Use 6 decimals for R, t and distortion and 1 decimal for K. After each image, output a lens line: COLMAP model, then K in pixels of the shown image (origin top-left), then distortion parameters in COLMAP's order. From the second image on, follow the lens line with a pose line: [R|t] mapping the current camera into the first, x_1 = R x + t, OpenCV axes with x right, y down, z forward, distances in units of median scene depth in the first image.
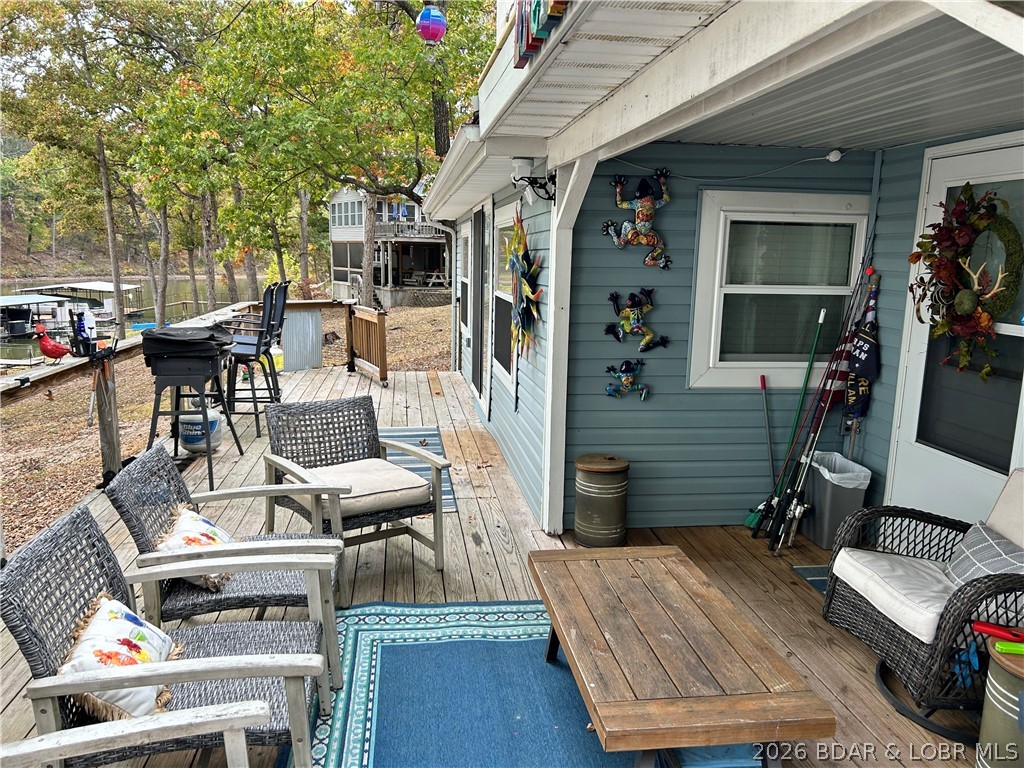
lens RADIAL K [[781.8, 0, 506.2], [0, 781.8, 390.2], [0, 0, 1]] dist [0.064699, -0.071689]
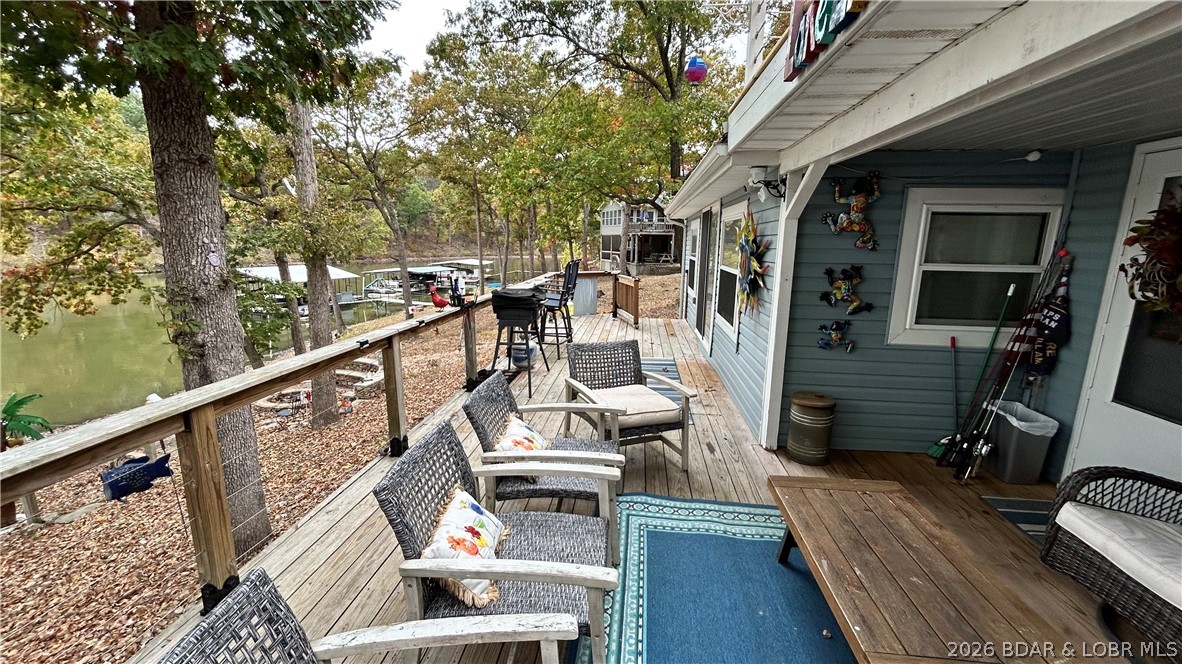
lens RADIAL K [[476.8, 0, 591.0], [0, 476.8, 332.0], [0, 0, 1]] dist [0.000858, -0.000077]
pose [[0.973462, 0.038935, -0.225512, -0.062044], [-0.036053, 0.999207, 0.016888, -0.018993], [0.225991, -0.008310, 0.974094, 0.144007]]
